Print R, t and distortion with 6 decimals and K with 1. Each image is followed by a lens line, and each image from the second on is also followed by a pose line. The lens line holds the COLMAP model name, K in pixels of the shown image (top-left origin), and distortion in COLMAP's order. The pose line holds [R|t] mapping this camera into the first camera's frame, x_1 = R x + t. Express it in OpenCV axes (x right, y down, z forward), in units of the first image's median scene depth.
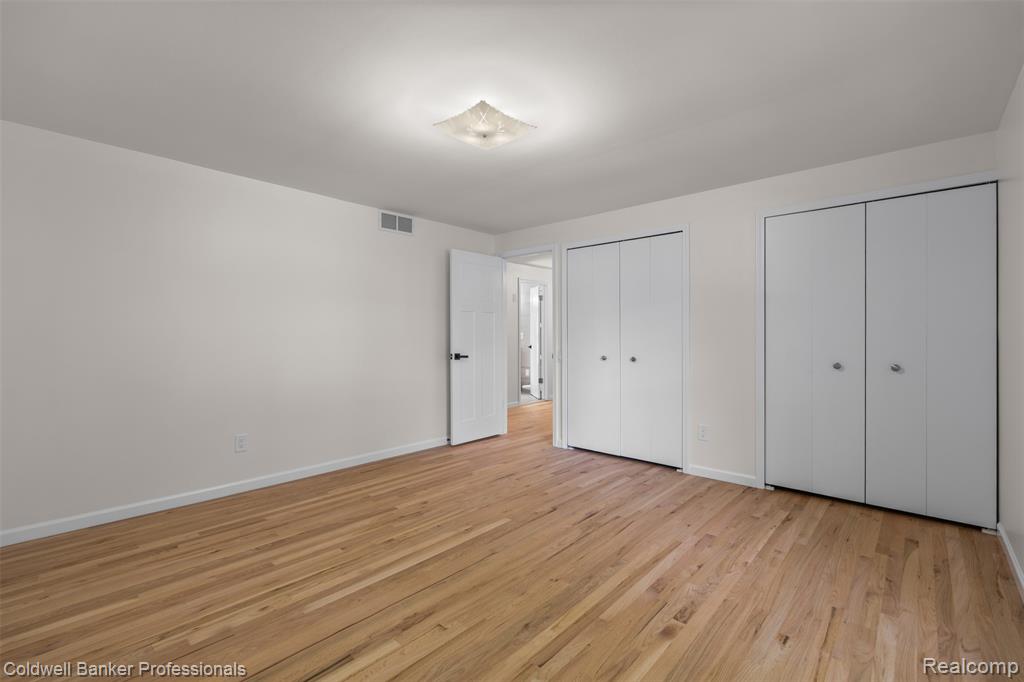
lens RADIAL K [[448.7, 0, 512.0], [0, 448.7, 341.0], [0, 0, 1]] dist [-0.001471, 0.000102]
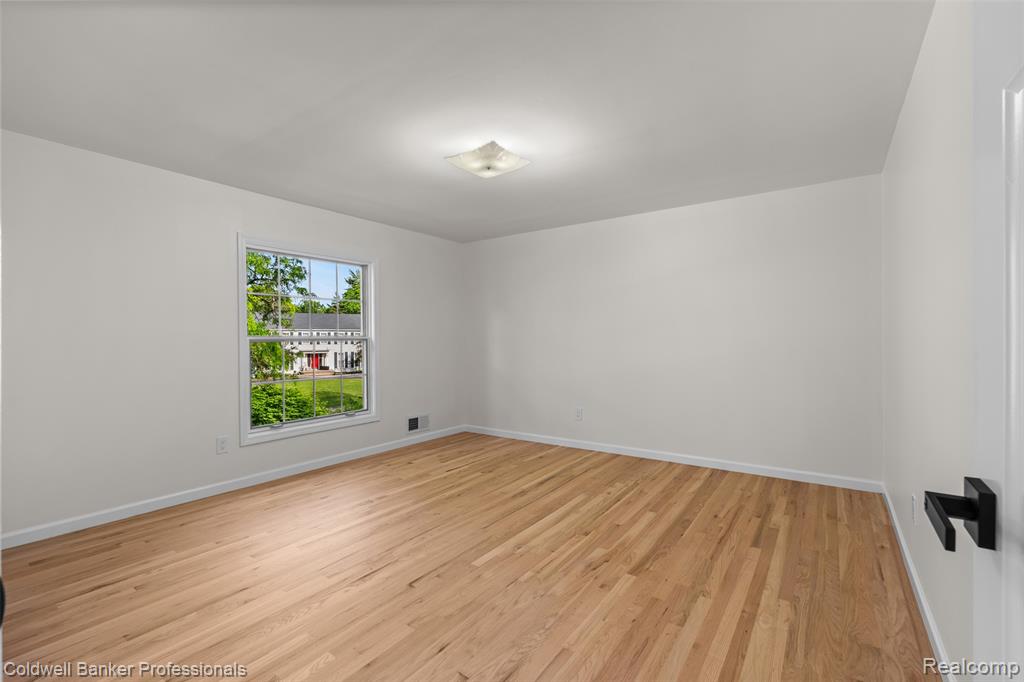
lens RADIAL K [[448.7, 0, 512.0], [0, 448.7, 341.0], [0, 0, 1]] dist [-0.001471, 0.000102]
pose [[-0.992913, 0.007661, -0.118592, 0.021067], [0.005838, 0.999859, 0.015715, -0.022230], [0.118696, 0.014911, -0.992819, 2.080481]]
